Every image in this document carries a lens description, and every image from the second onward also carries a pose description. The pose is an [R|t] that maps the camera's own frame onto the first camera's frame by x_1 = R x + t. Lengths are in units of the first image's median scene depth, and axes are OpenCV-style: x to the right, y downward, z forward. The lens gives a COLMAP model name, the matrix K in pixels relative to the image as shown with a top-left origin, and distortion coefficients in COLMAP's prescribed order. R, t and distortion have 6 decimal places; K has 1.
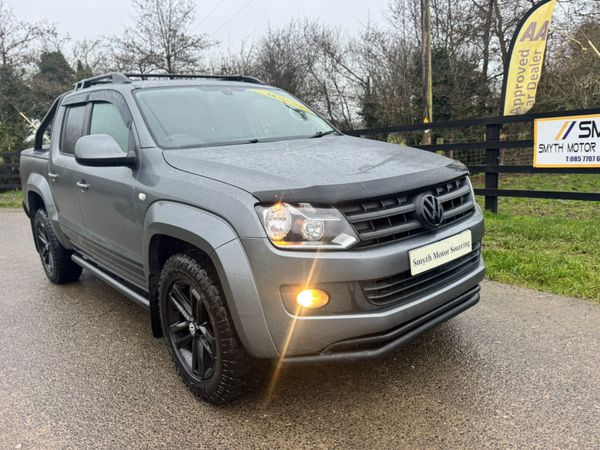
lens RADIAL K [[462.2, 0, 292.5], [0, 462.2, 226.3], [0, 0, 1]] dist [0.021214, -0.003835]
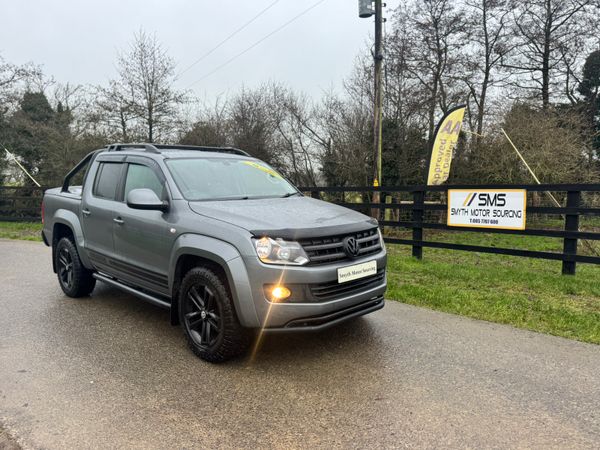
lens RADIAL K [[450.5, 0, 300.0], [0, 450.5, 225.0], [0, 0, 1]] dist [0.049799, -0.009364]
pose [[0.993613, 0.053543, 0.099325, -0.040358], [-0.043048, 0.993546, -0.104948, 0.044459], [-0.104303, 0.100002, 0.989505, -0.412230]]
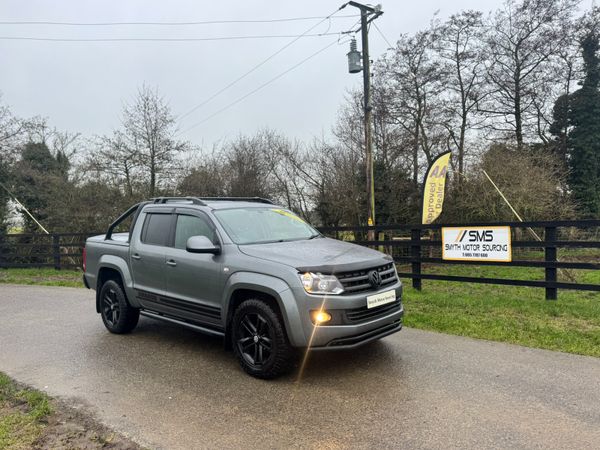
lens RADIAL K [[448.4, 0, 306.3], [0, 448.4, 224.3], [0, 0, 1]] dist [0.054763, -0.001778]
pose [[0.990112, 0.036961, 0.135322, -0.193662], [-0.010421, 0.981379, -0.191798, 0.076251], [-0.139891, 0.188492, 0.972060, -0.638105]]
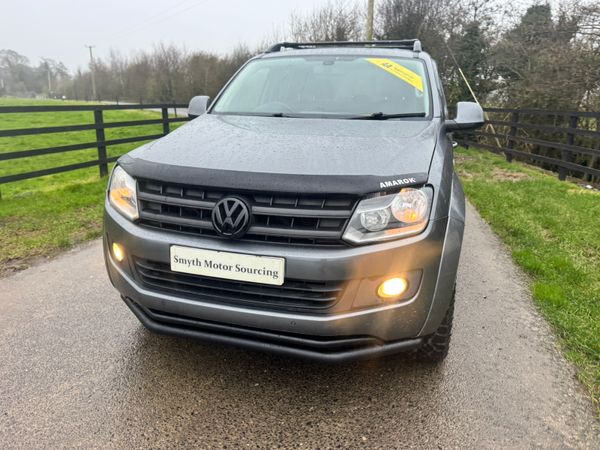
lens RADIAL K [[454.1, 0, 290.8], [0, 454.1, 234.5], [0, 0, 1]] dist [0.004014, -0.000137]
pose [[0.534101, 0.314924, -0.784575, 0.671911], [-0.225373, 0.947485, 0.226891, -0.142662], [0.814827, 0.055640, 0.577028, 0.392826]]
